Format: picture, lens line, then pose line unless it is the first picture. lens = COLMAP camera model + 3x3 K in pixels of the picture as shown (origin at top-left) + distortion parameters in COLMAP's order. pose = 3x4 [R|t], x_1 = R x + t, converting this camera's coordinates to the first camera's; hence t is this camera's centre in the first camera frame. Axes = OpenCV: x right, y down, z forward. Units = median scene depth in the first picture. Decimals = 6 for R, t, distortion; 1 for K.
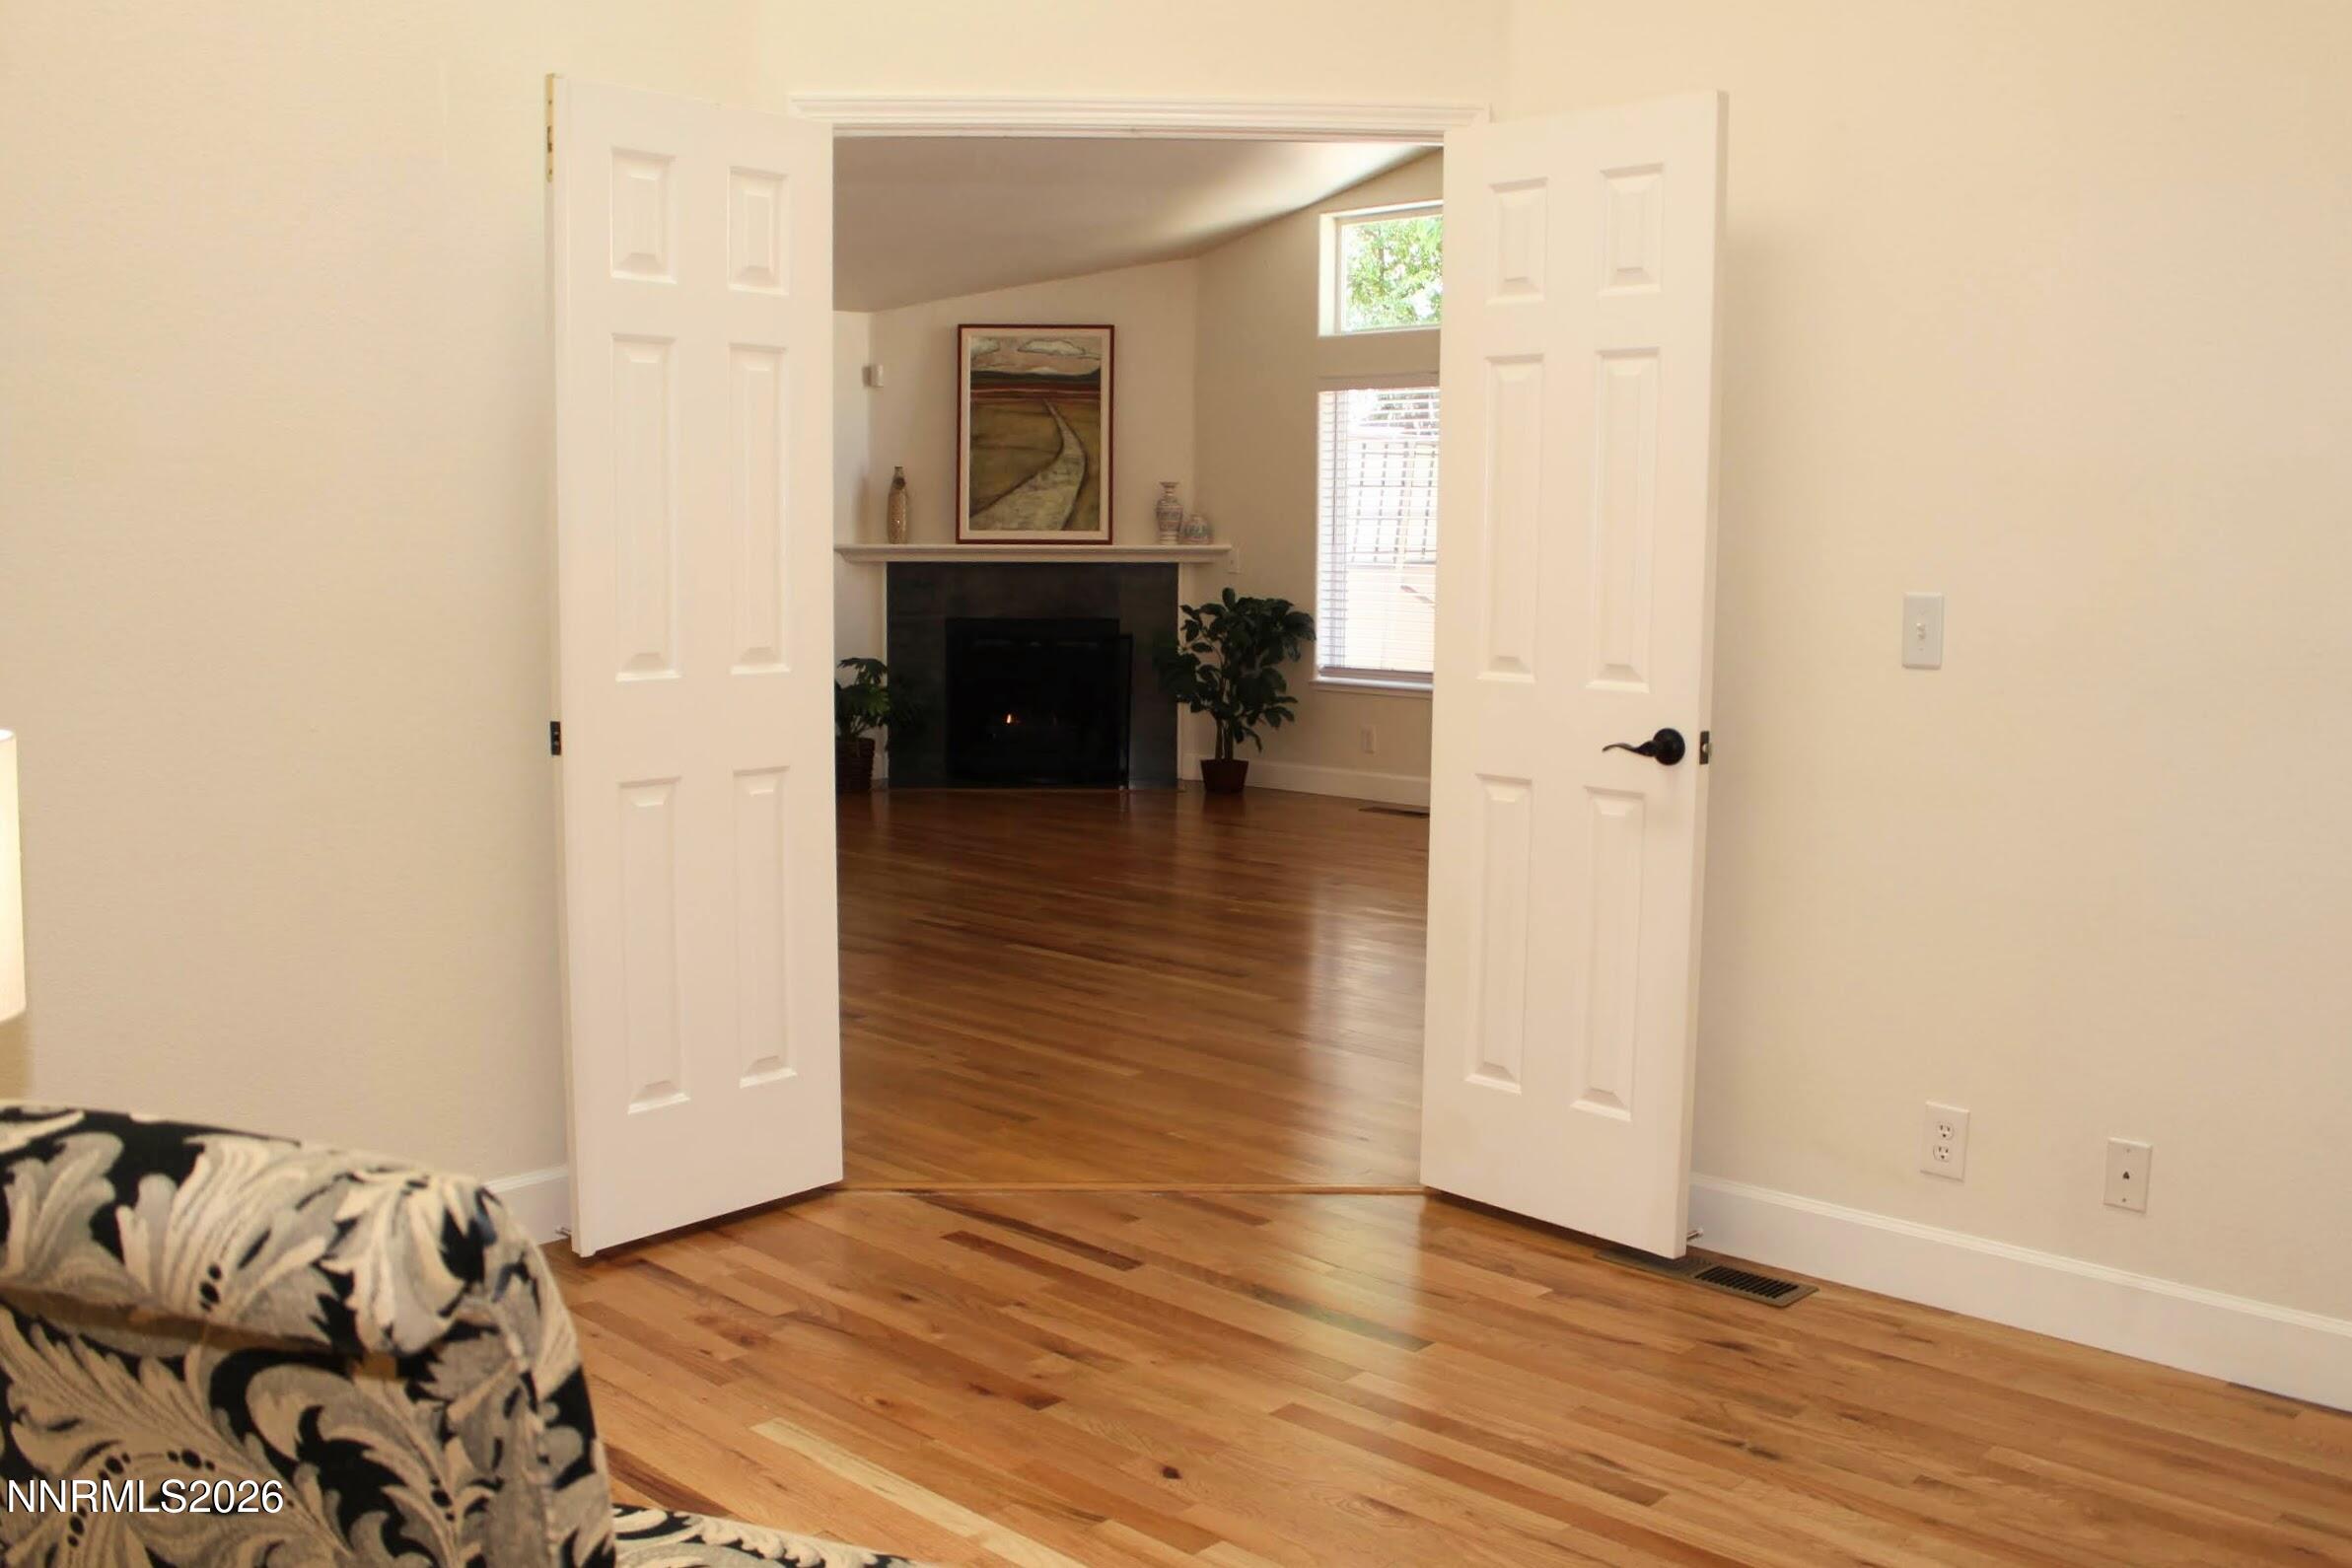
lens RADIAL K [[1944.0, 0, 1161.2], [0, 1944.0, 779.1], [0, 0, 1]] dist [-0.150108, 0.113136]
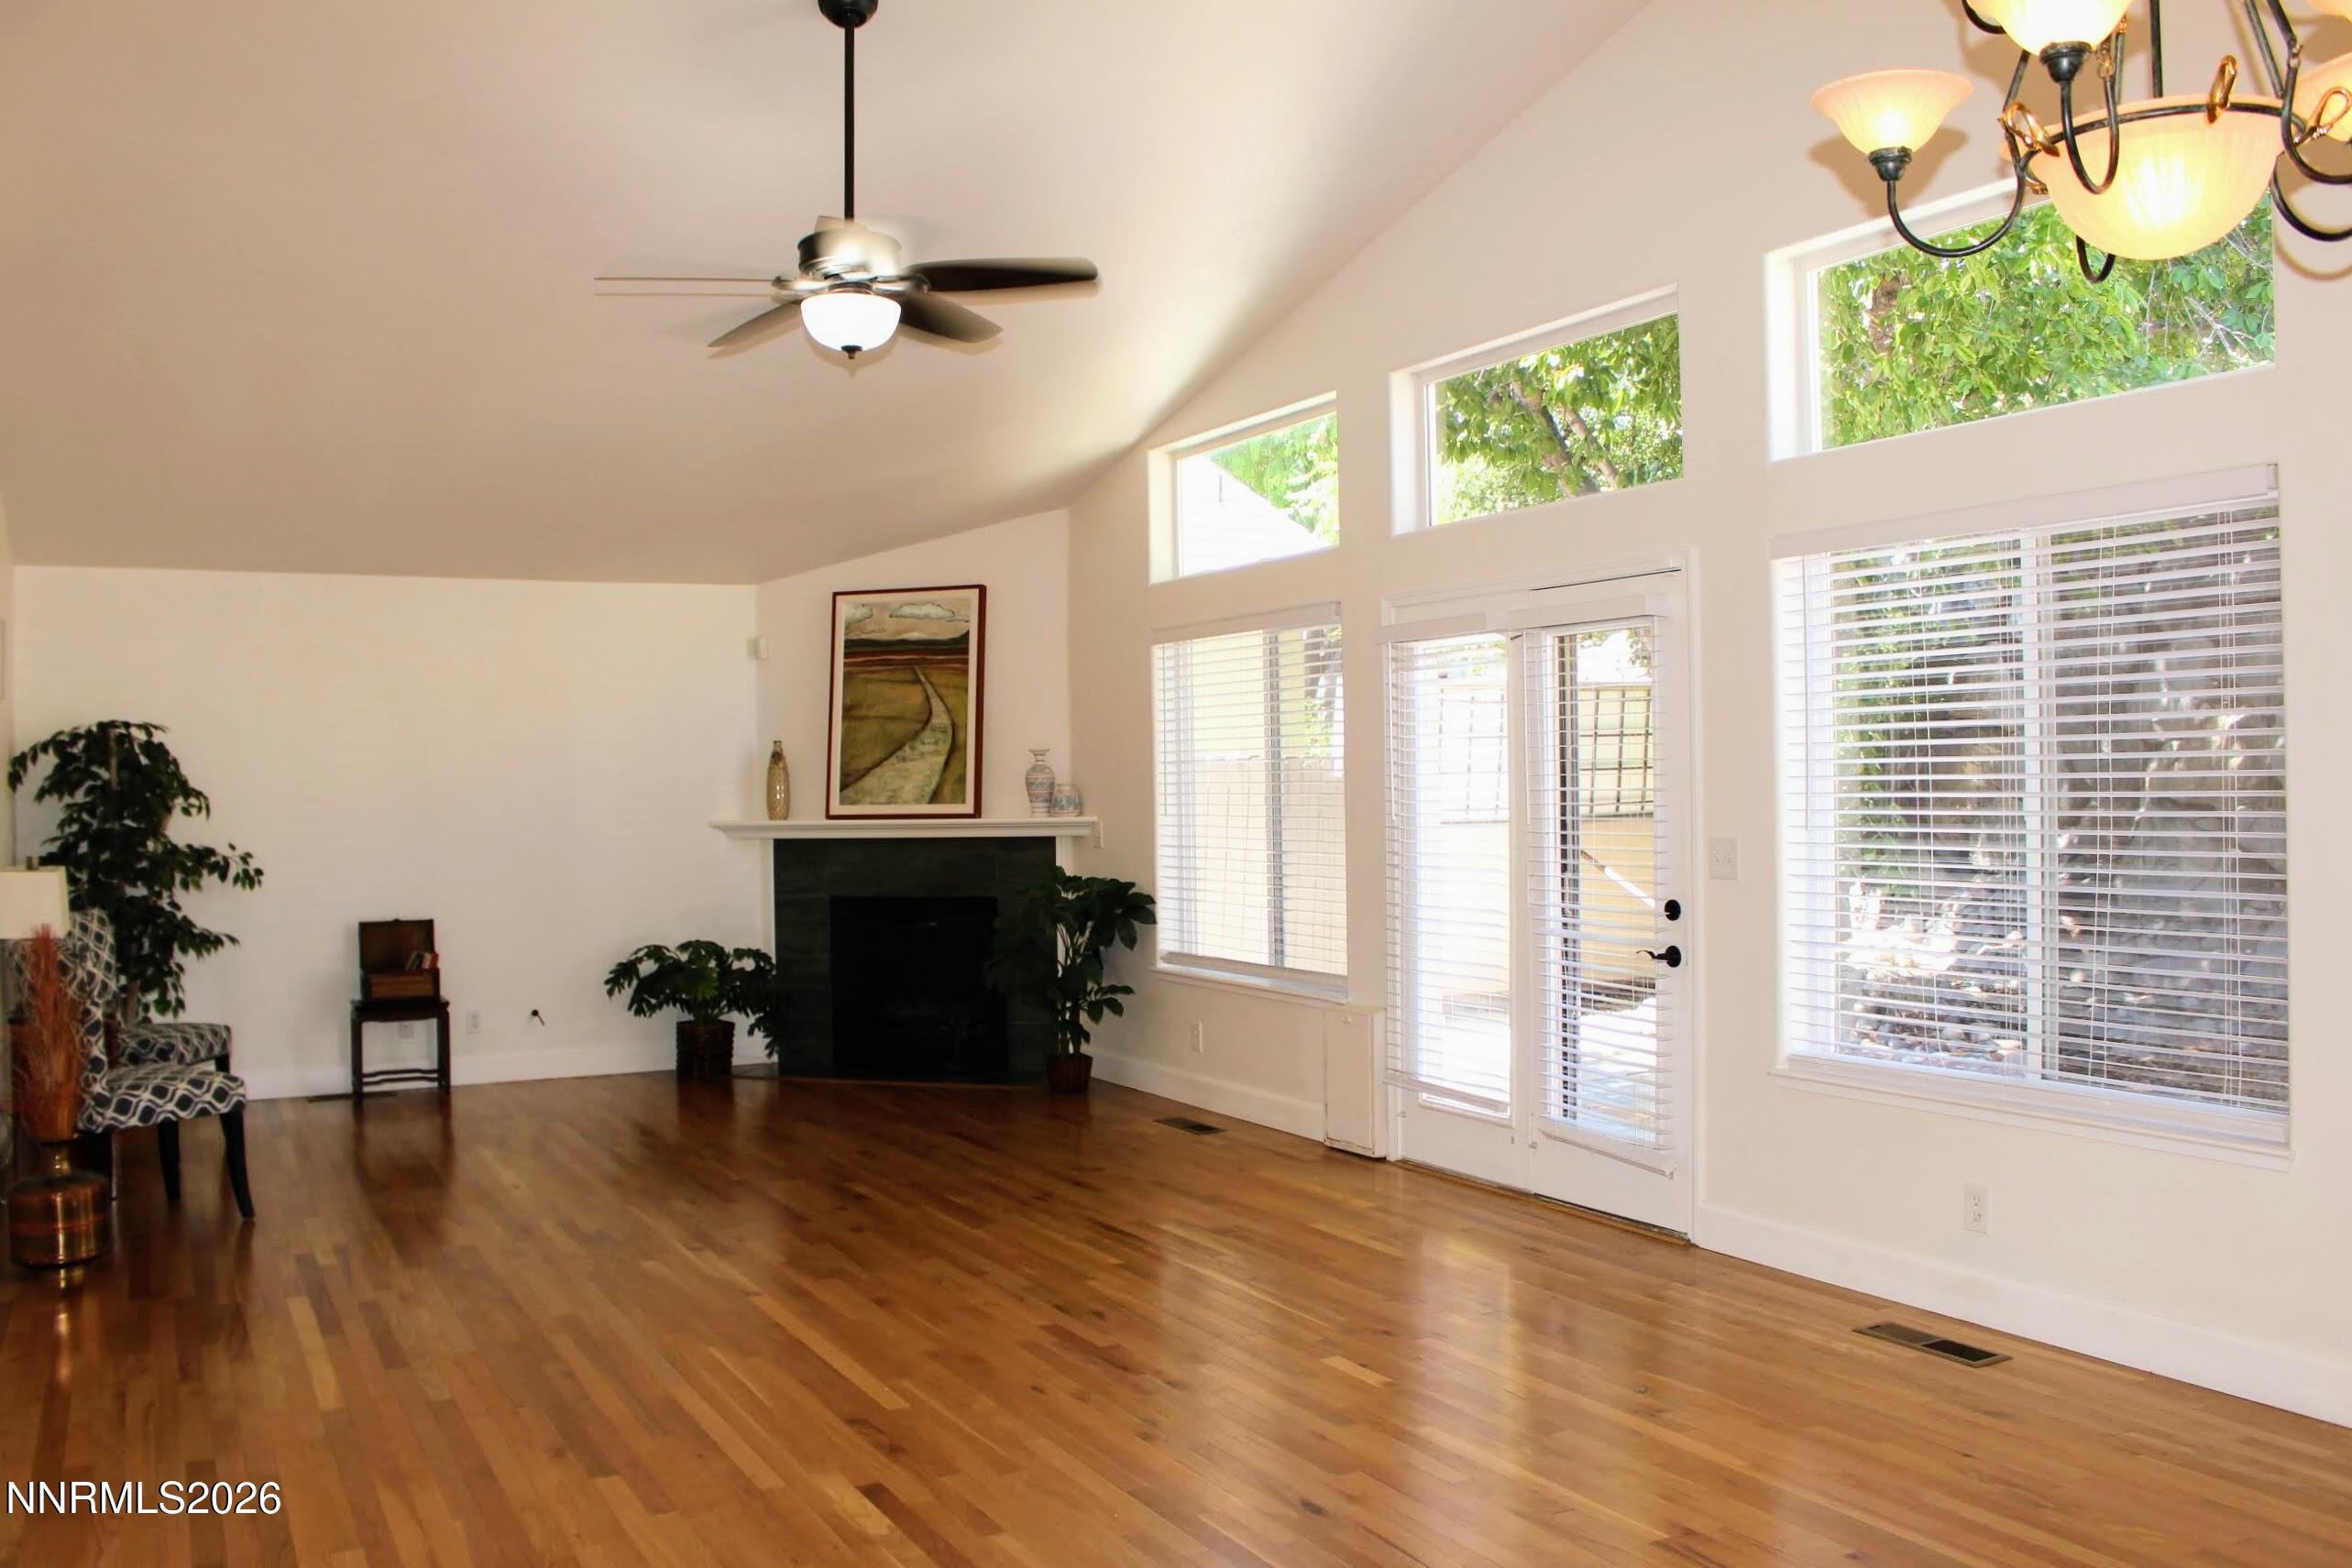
lens RADIAL K [[1943.8, 0, 1161.2], [0, 1943.8, 779.1], [0, 0, 1]] dist [-0.150108, 0.113136]
pose [[0.949105, -0.023612, -0.314073, 0.351403], [-0.016798, 0.991972, -0.125337, -0.024438], [0.314511, 0.124233, 0.941089, 0.150728]]
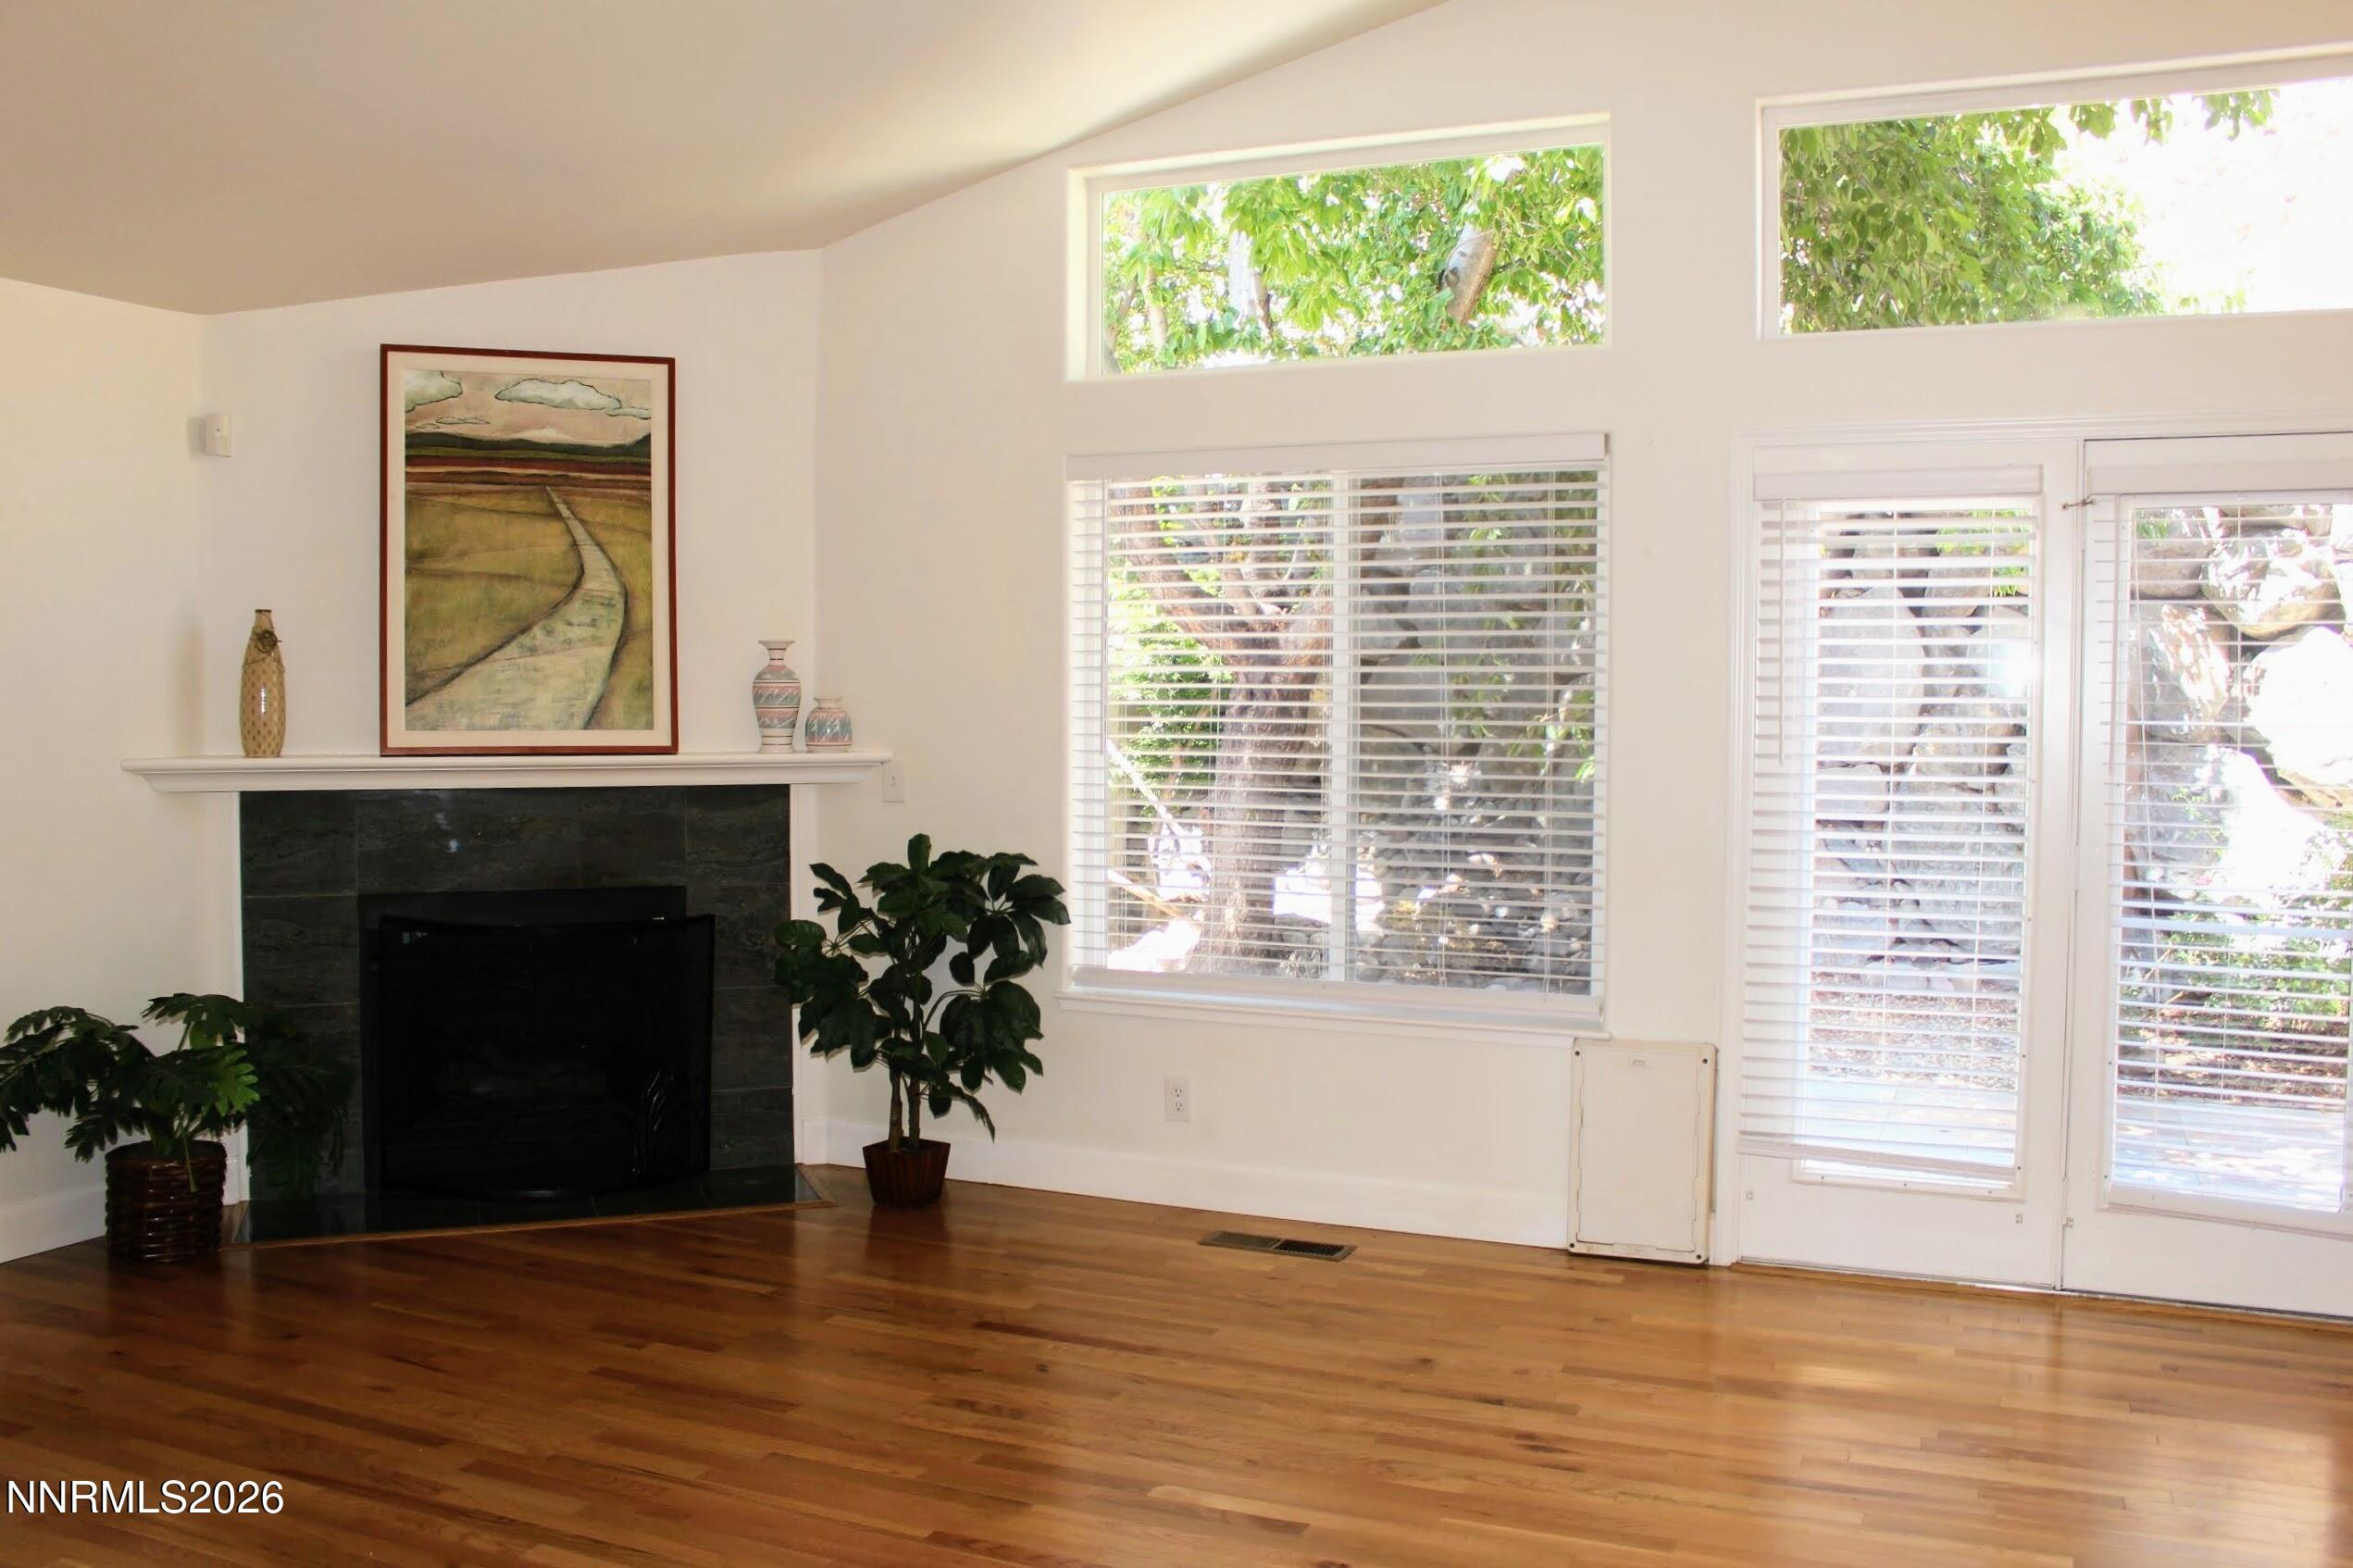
lens RADIAL K [[1944.8, 0, 1161.7], [0, 1944.8, 779.1], [0, 0, 1]] dist [-0.150108, 0.113136]
pose [[0.942627, -0.017642, 0.333382, -0.078068], [0.046570, 0.995788, -0.078981, -0.064773], [-0.330584, 0.089975, 0.939478, 0.446195]]
